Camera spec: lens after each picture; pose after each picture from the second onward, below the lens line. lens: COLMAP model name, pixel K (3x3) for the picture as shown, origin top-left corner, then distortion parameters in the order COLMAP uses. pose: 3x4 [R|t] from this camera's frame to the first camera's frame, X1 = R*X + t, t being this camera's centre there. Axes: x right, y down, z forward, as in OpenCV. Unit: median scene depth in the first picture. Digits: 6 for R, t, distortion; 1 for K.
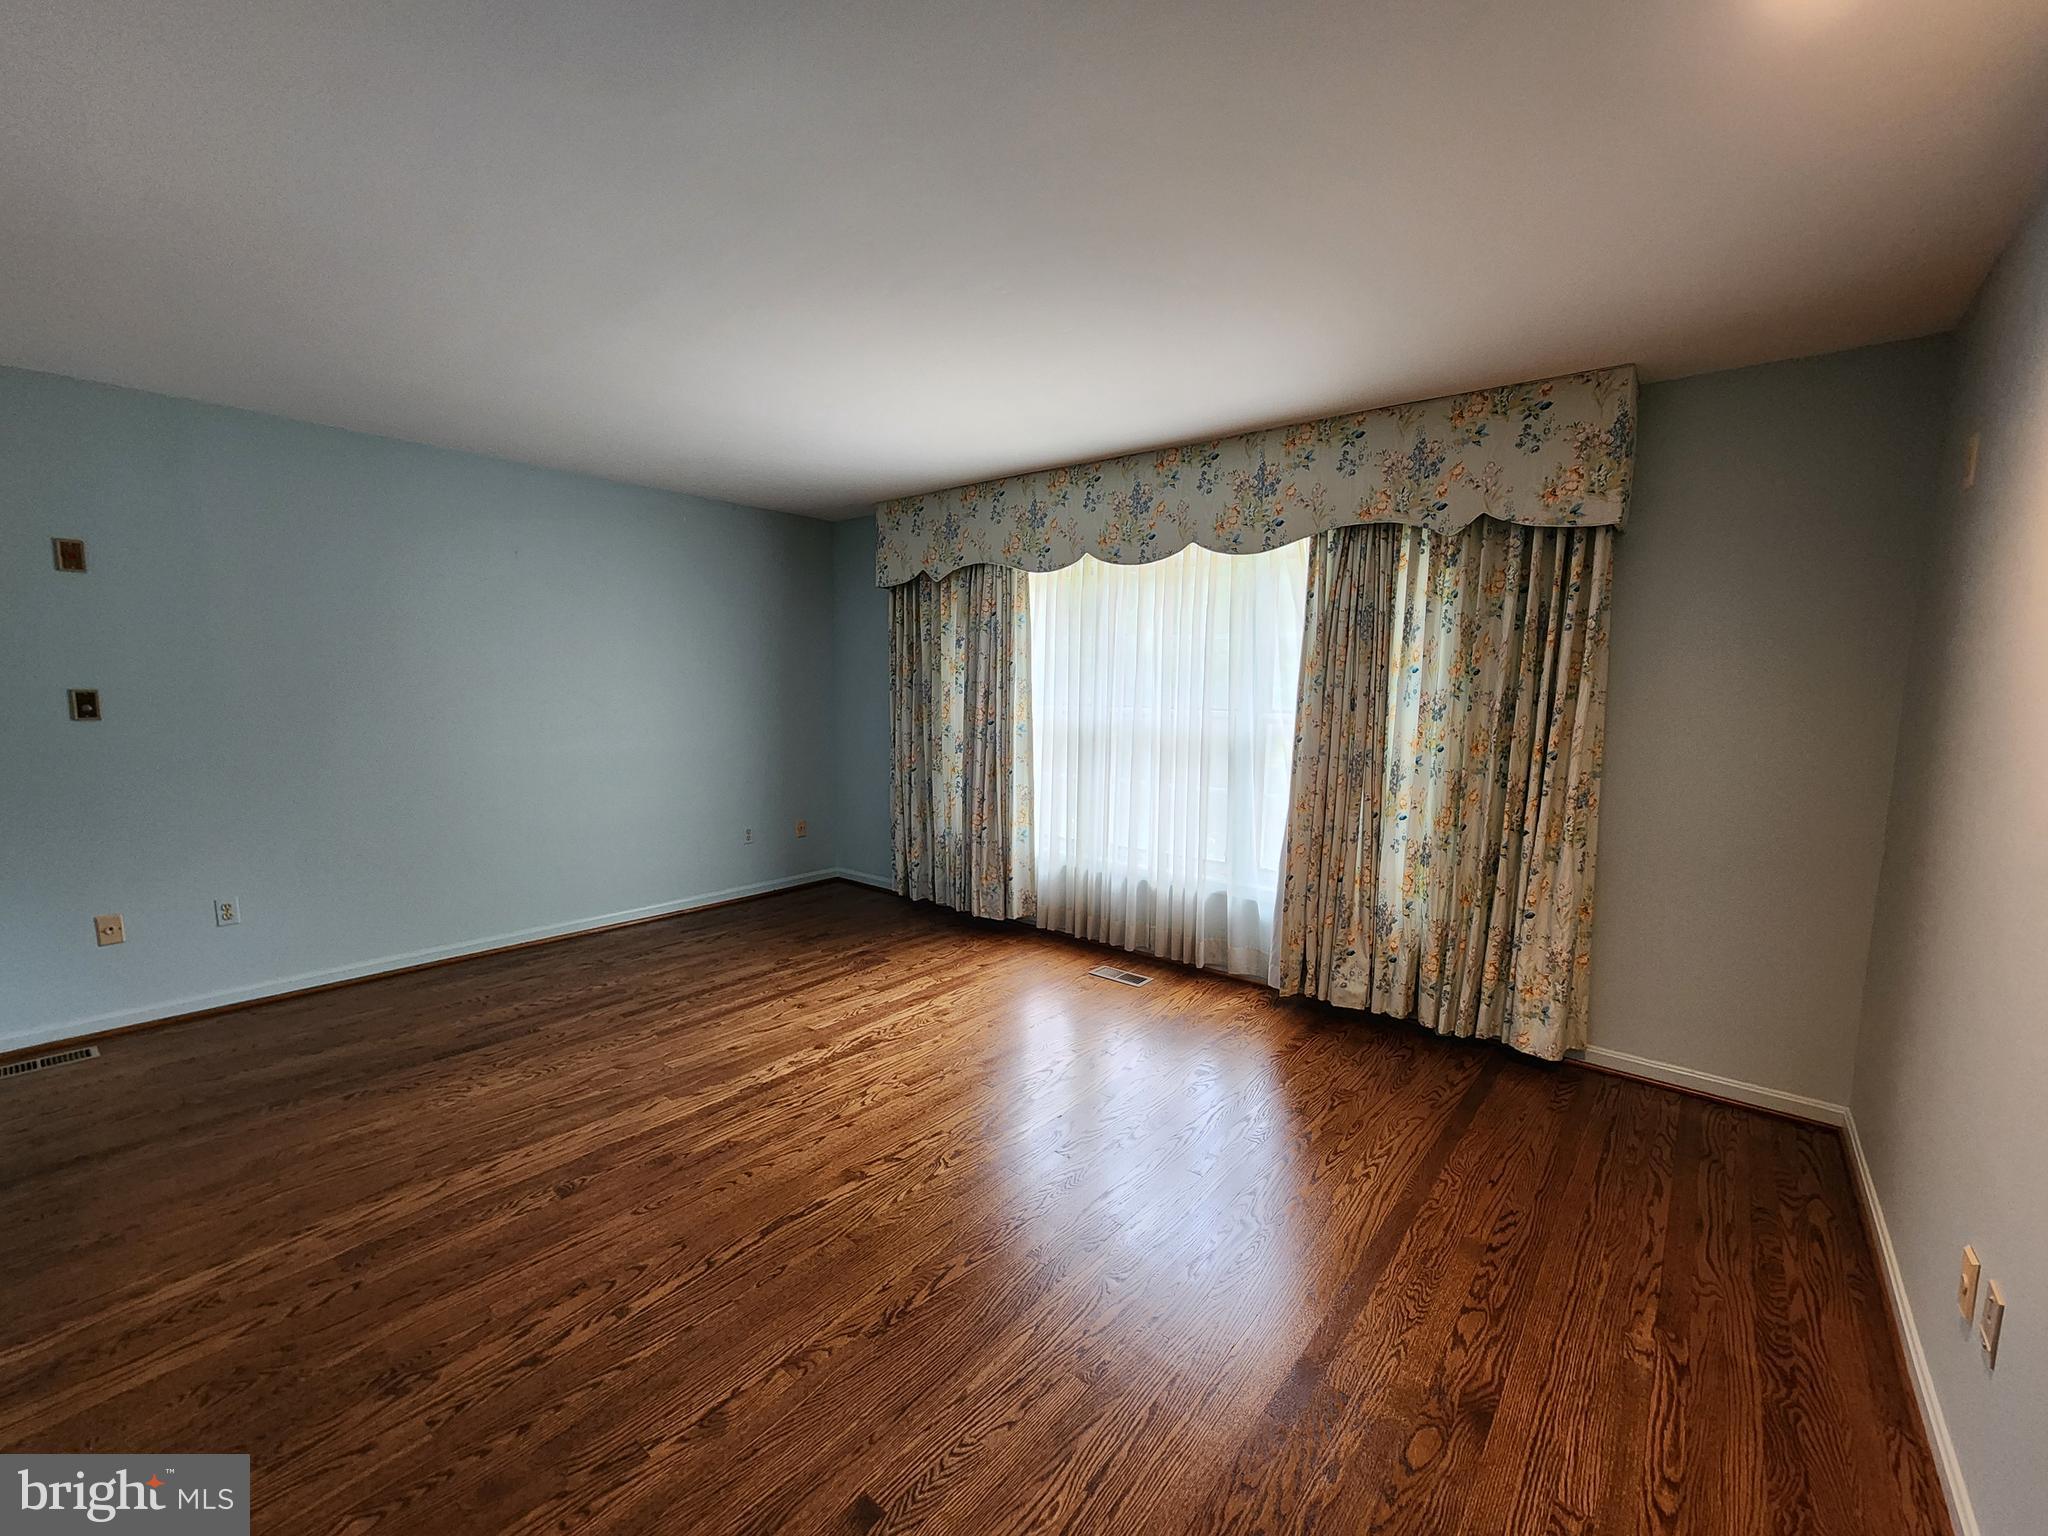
lens RADIAL K [[844.6, 0, 1011.8], [0, 844.6, 779.3], [0, 0, 1]] dist [0.000380, 0.000588]
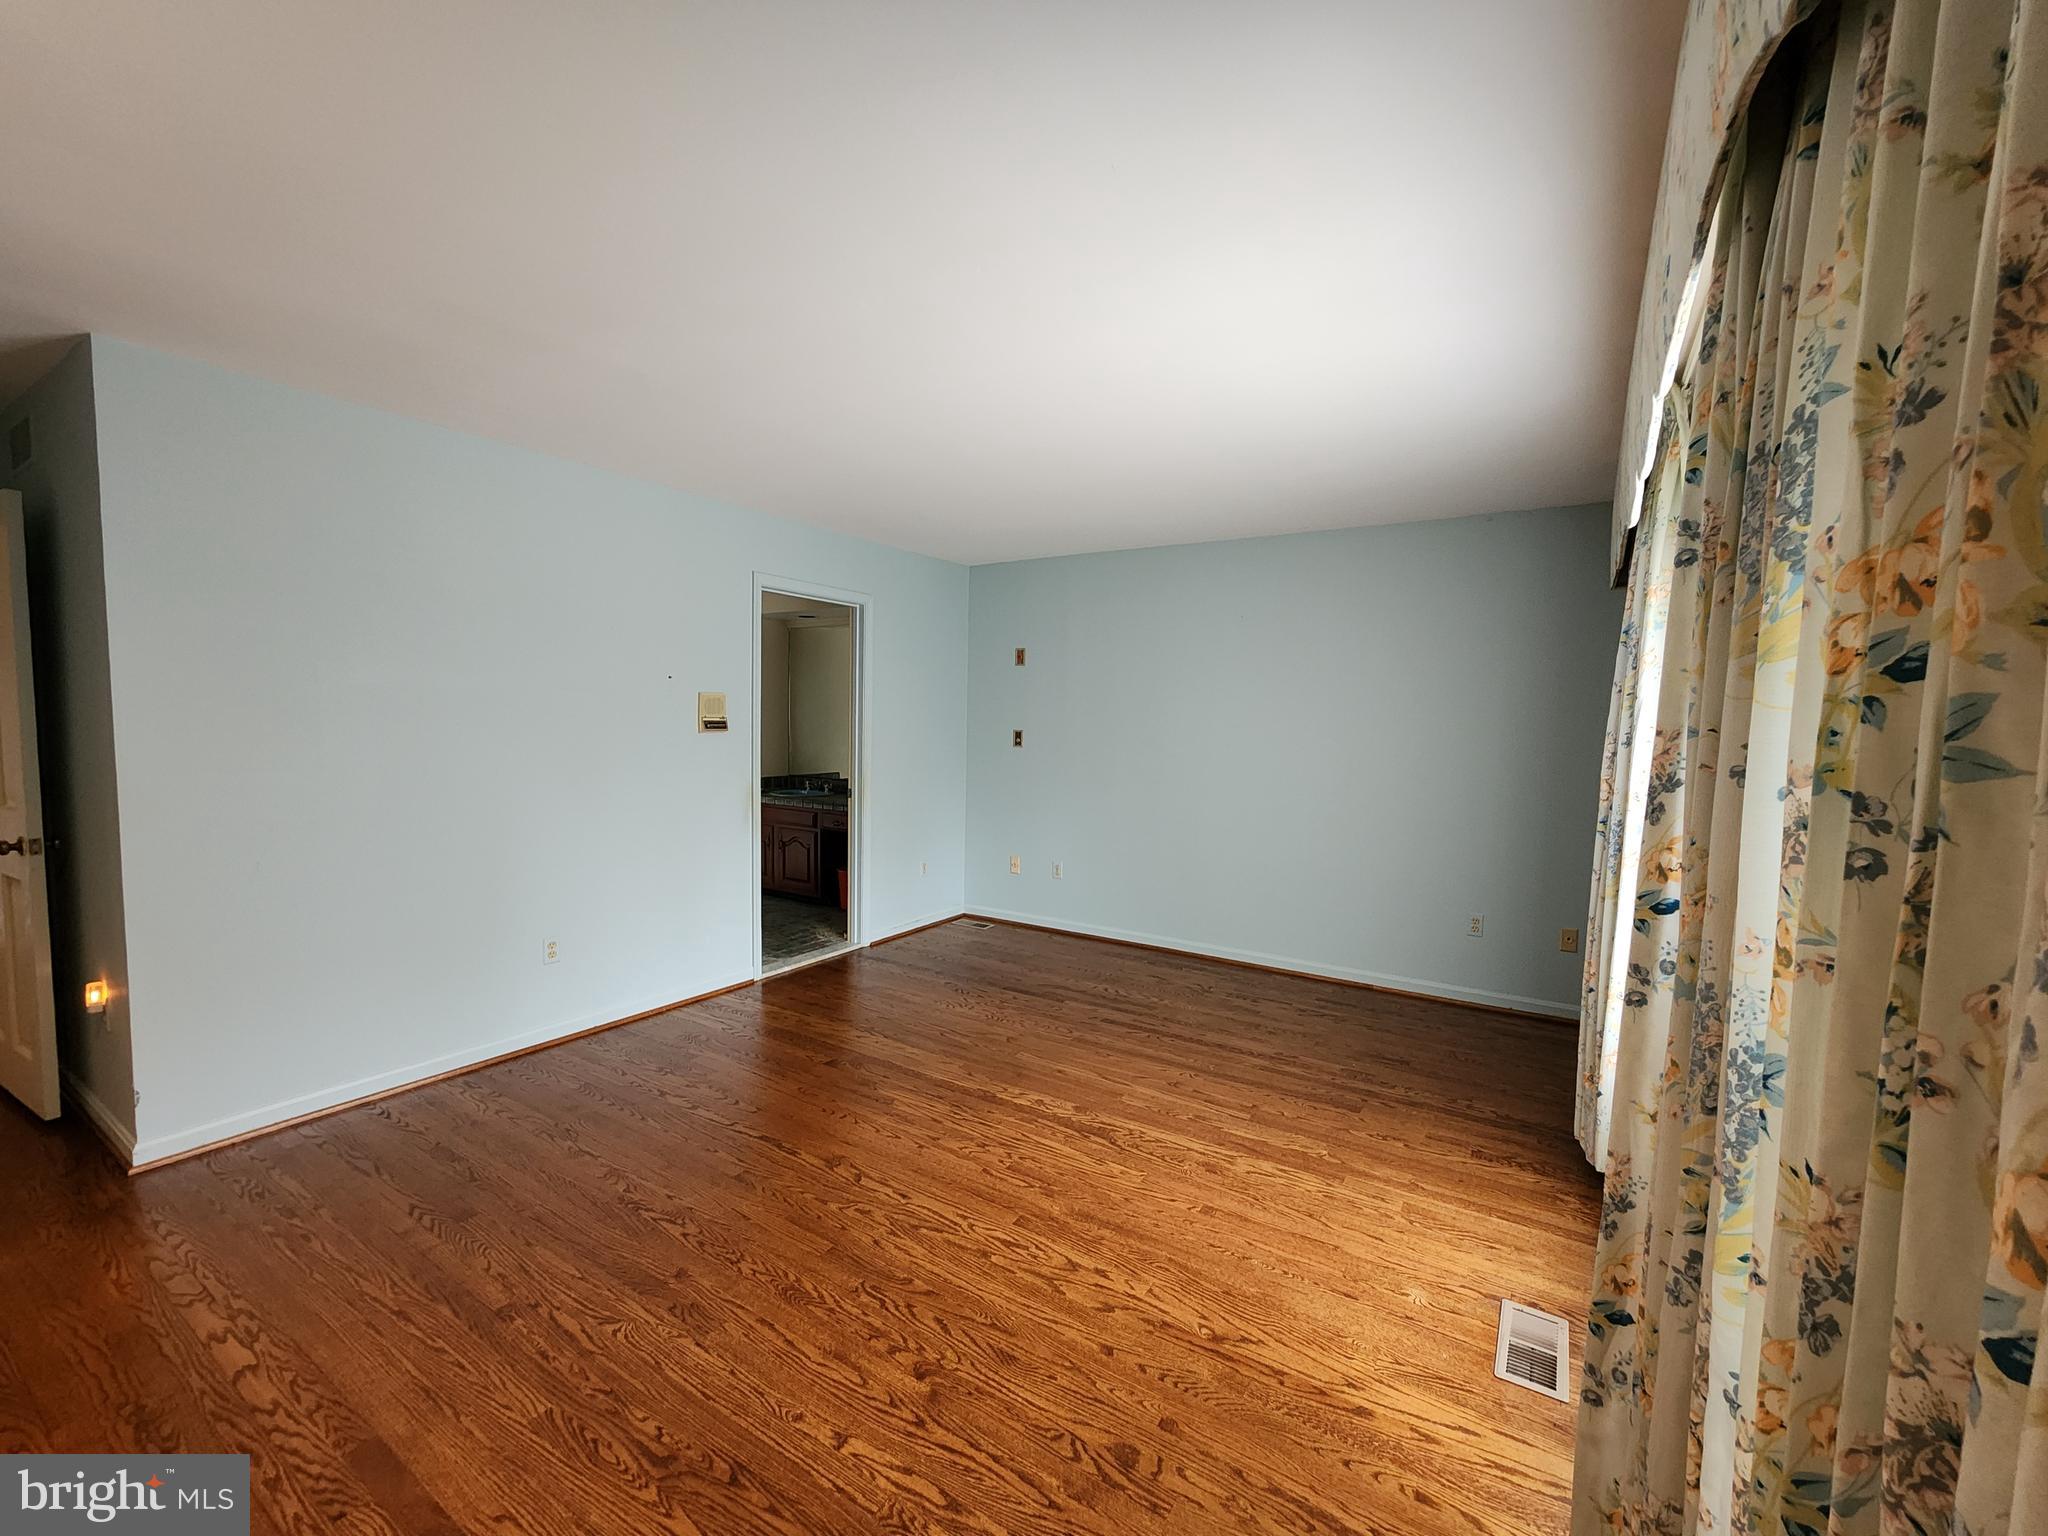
lens RADIAL K [[839.3, 0, 1031.0], [0, 839.3, 776.6], [0, 0, 1]] dist [-0.000759, -0.000077]
pose [[0.130559, 0.059194, -0.989672, 0.618241], [-0.132618, 0.990288, 0.041736, -0.076132], [0.982531, 0.125799, 0.137141, 0.708071]]
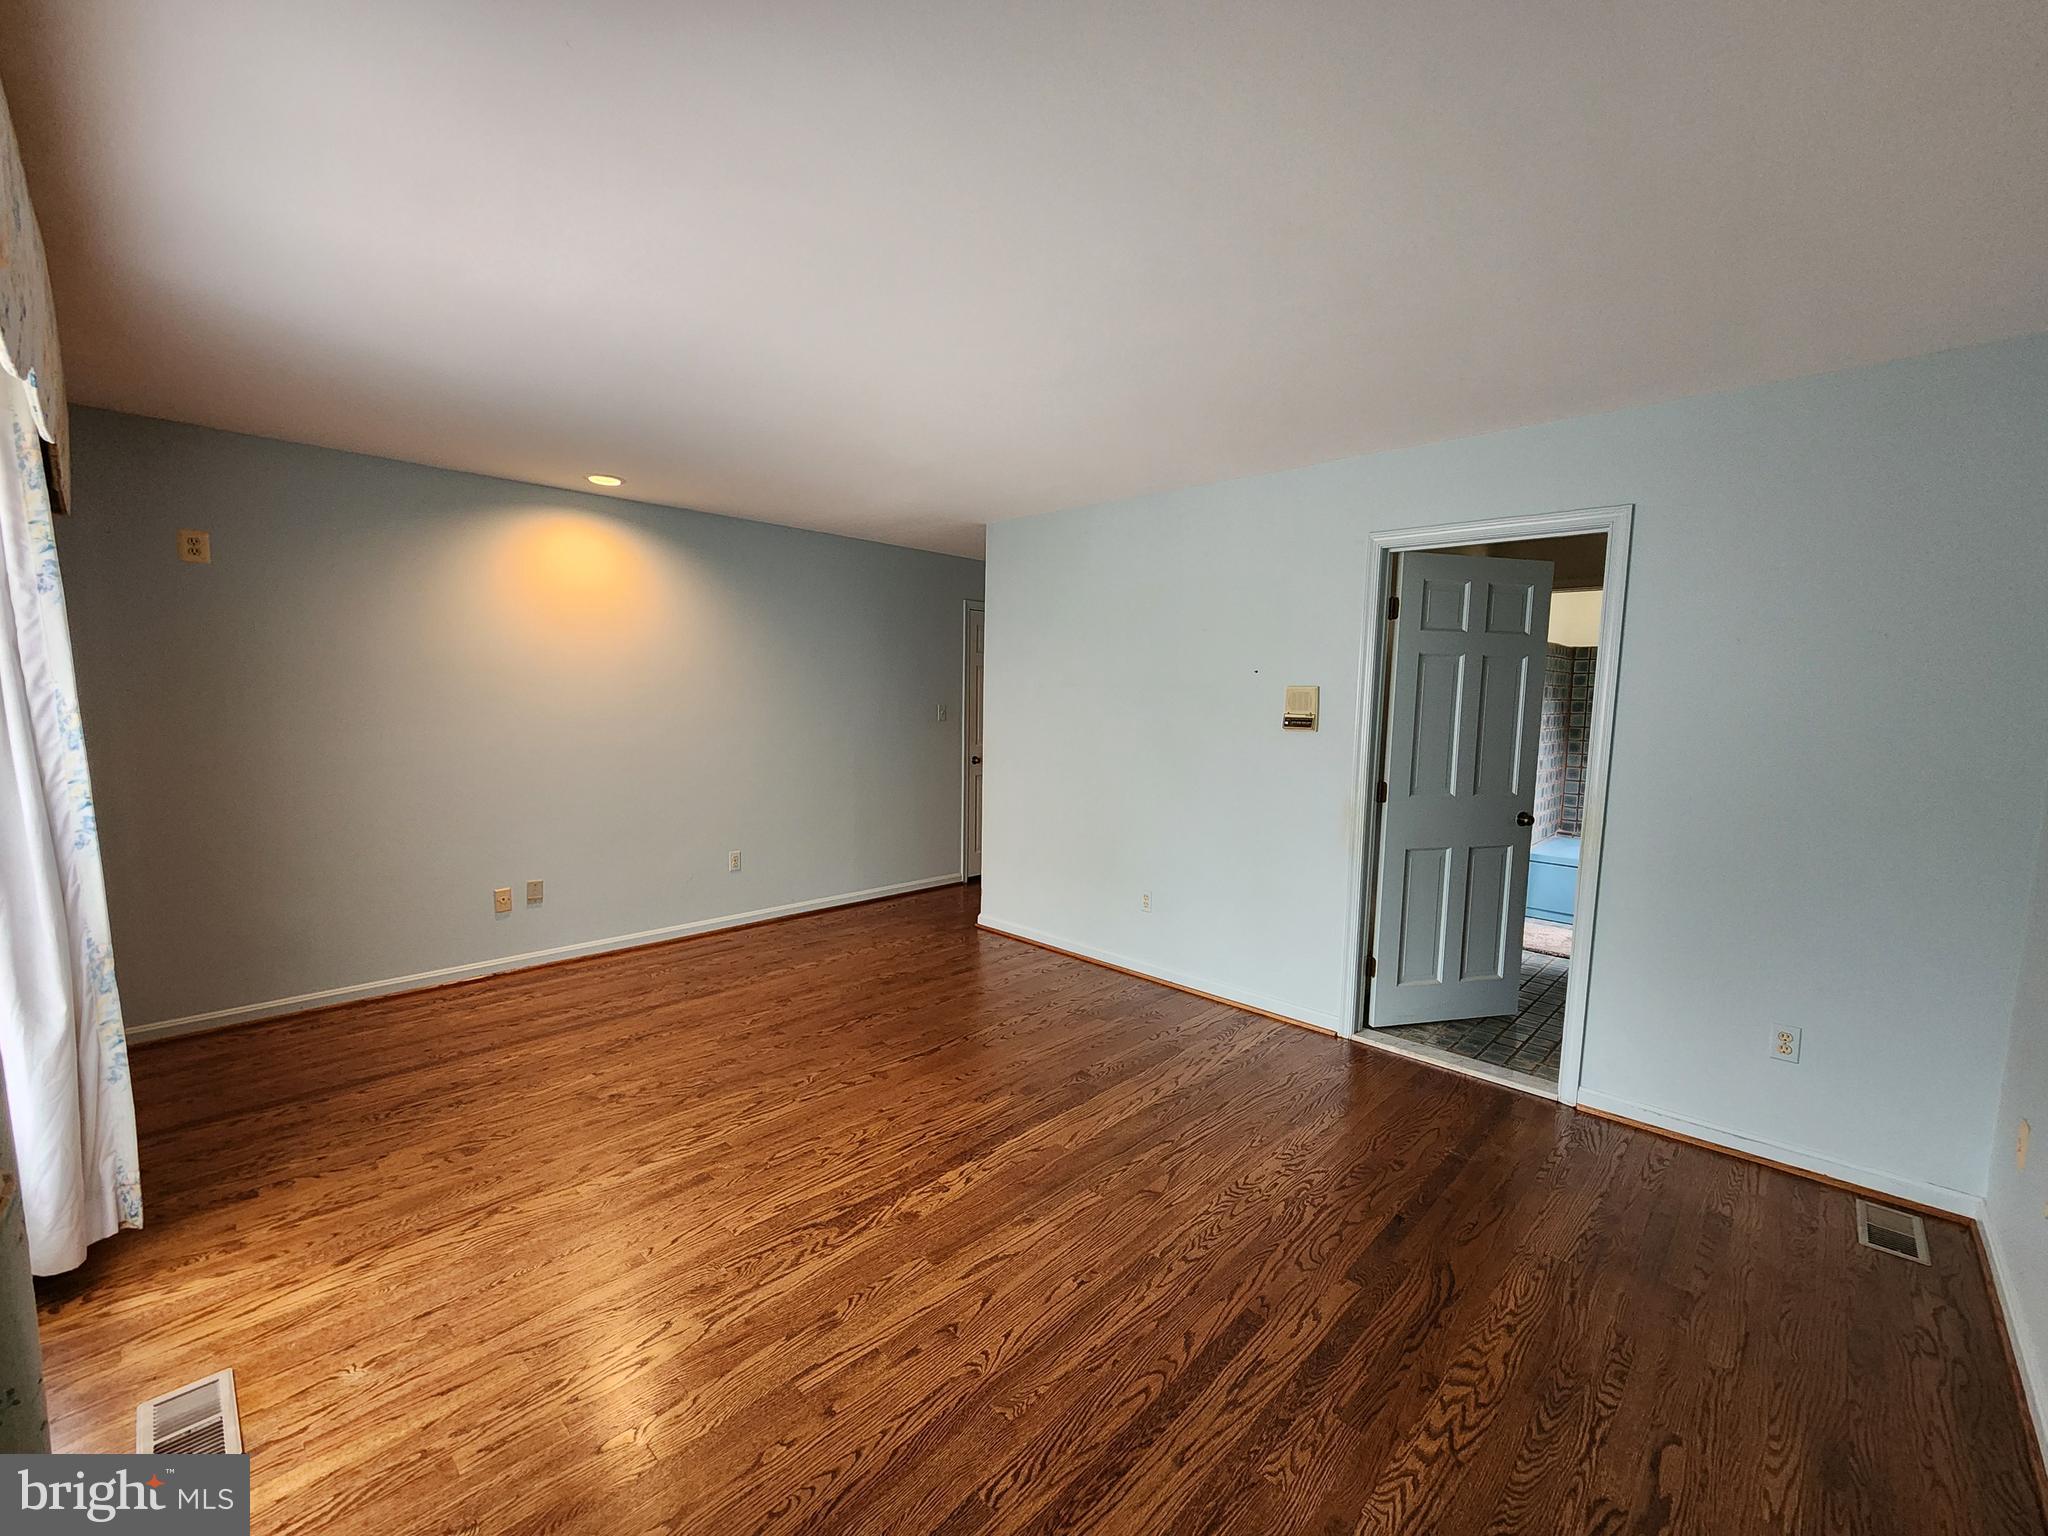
lens RADIAL K [[844.6, 0, 1011.8], [0, 844.6, 779.3], [0, 0, 1]] dist [0.000380, 0.000588]
pose [[-0.996611, -0.037472, 0.073226, -0.323210], [-0.020496, 0.975256, 0.220126, -0.193345], [-0.079662, 0.217879, -0.972719, 1.484546]]
